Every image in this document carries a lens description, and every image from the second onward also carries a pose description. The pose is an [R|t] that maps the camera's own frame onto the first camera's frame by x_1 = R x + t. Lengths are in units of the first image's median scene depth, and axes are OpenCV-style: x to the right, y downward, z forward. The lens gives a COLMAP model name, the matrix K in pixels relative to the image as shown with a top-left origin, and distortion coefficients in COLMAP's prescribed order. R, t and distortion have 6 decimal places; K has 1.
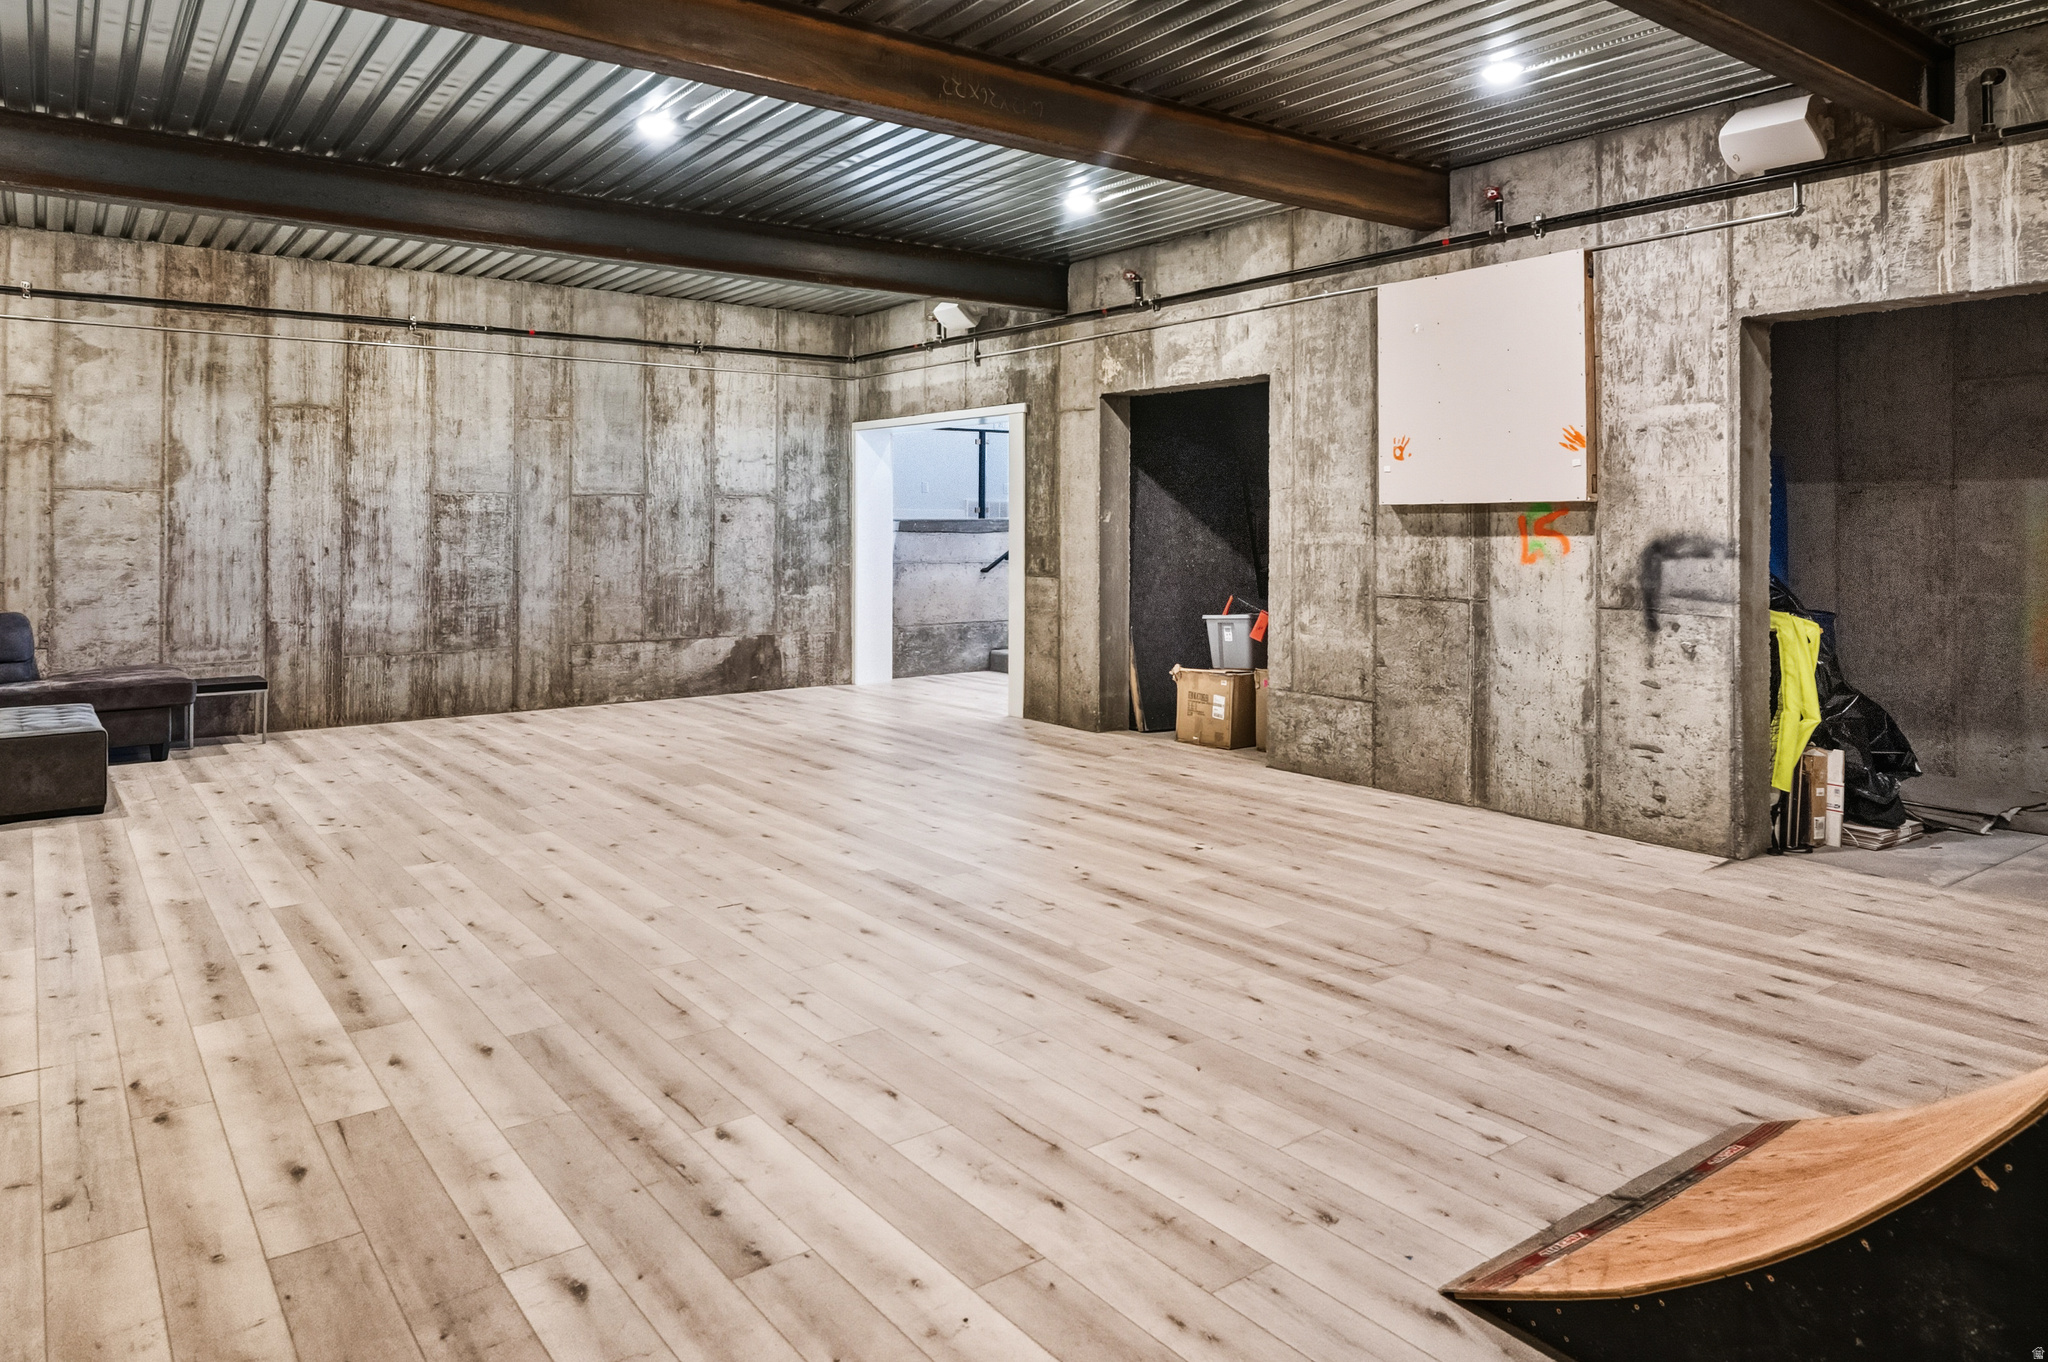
lens RADIAL K [[1294.9, 0, 1024.0], [0, 1294.9, 681.0], [0, 0, 1]] dist [-0.004668, 0.000413]
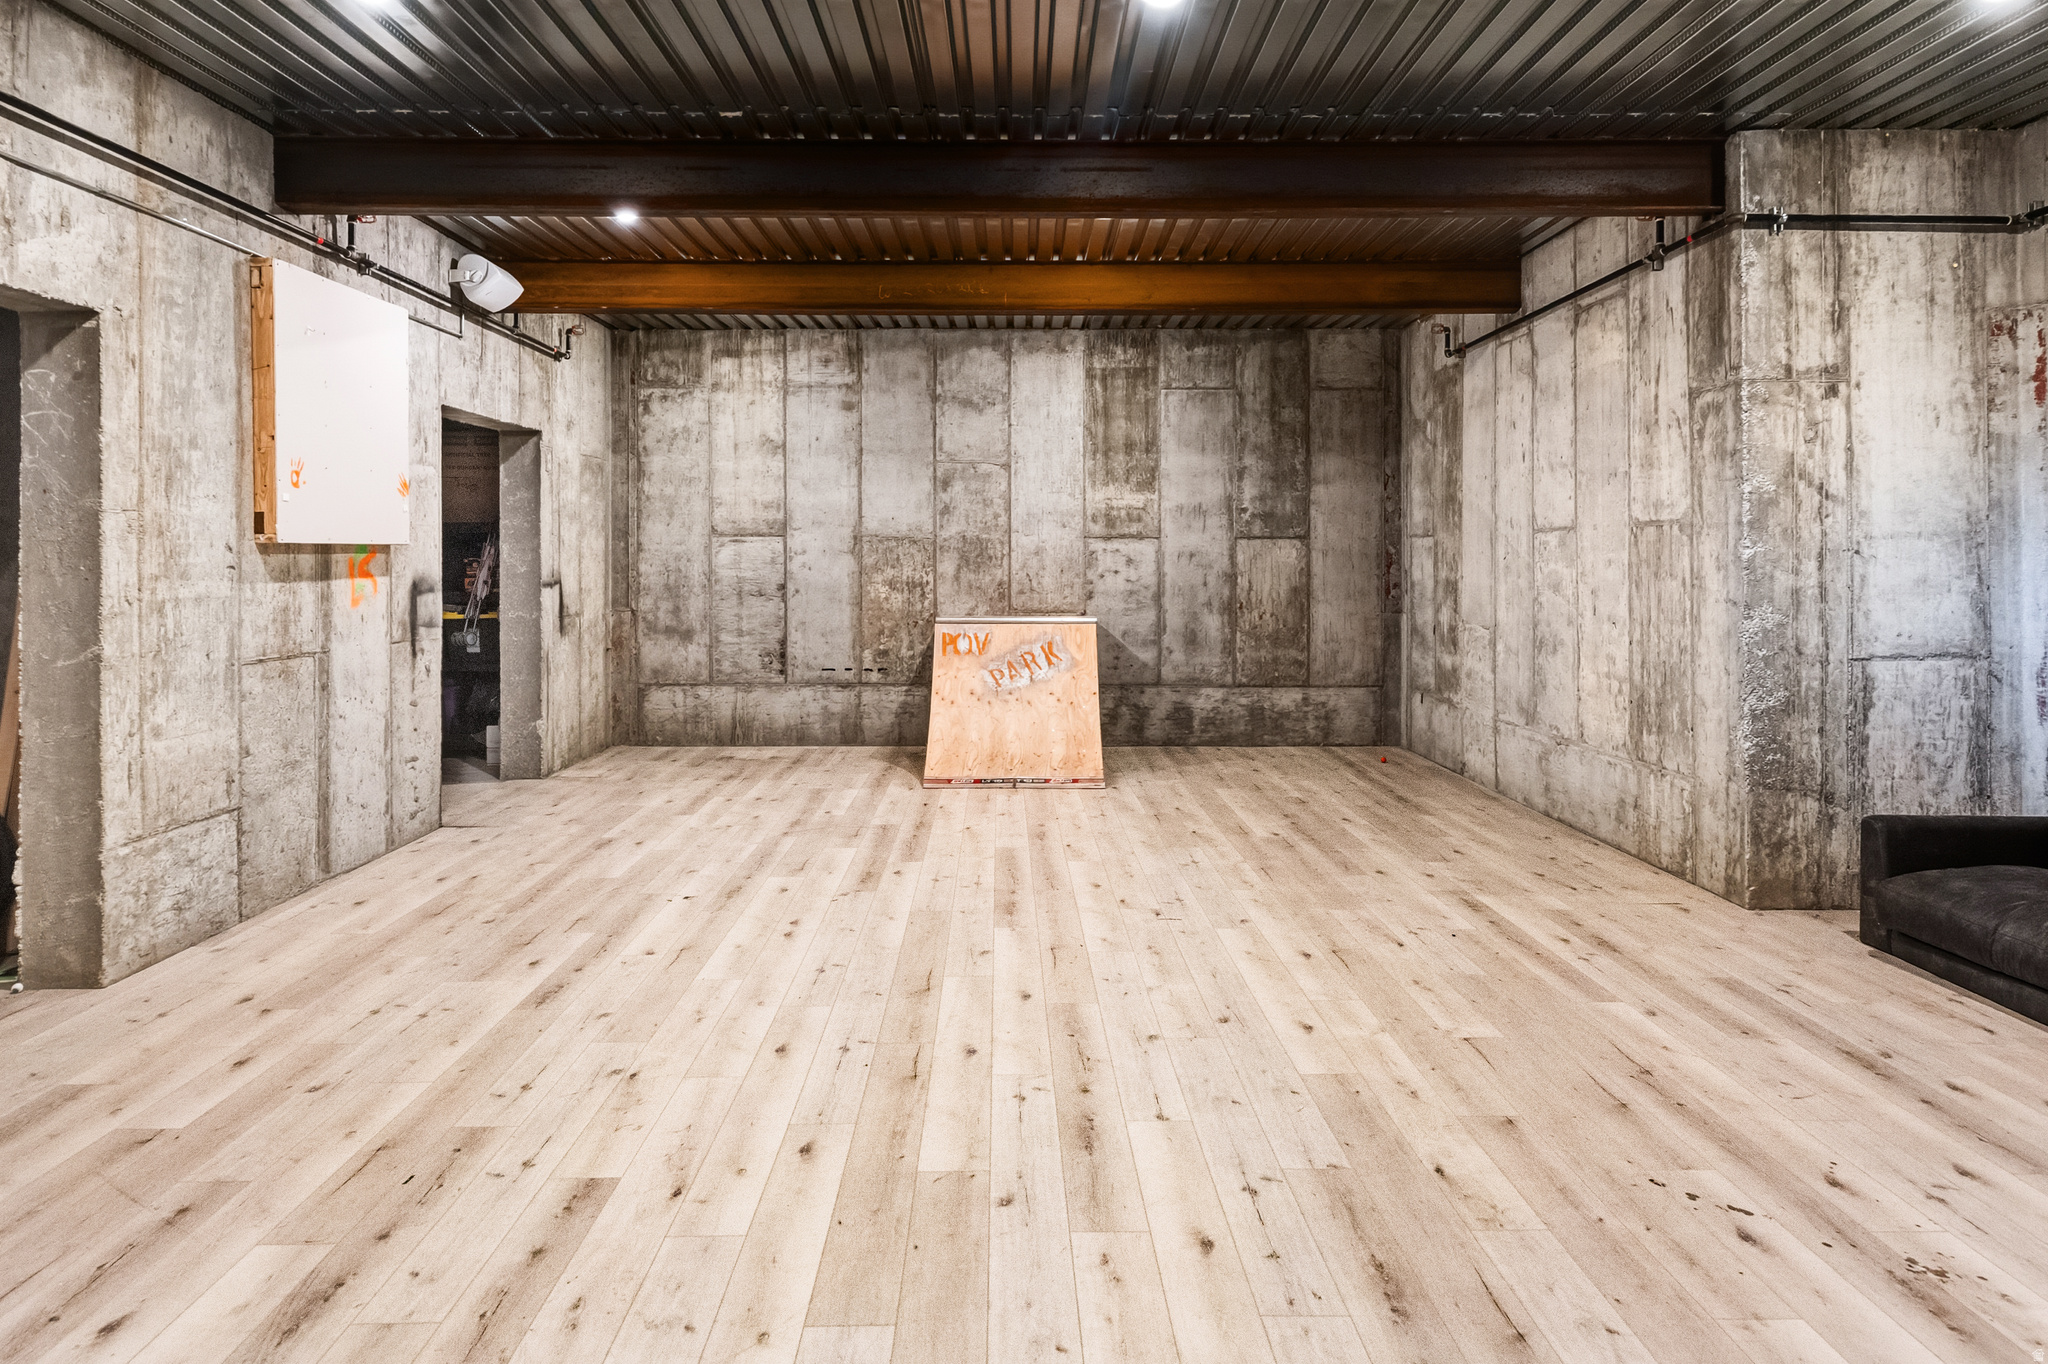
lens RADIAL K [[1294.9, 0, 1024.0], [0, 1294.9, 682.0], [0, 0, 1]] dist [-0.004668, 0.000413]
pose [[-0.804025, -0.078630, 0.589374, -0.524229], [0.044322, 0.980535, 0.191279, -0.177096], [-0.592942, 0.179915, -0.784889, 1.314941]]
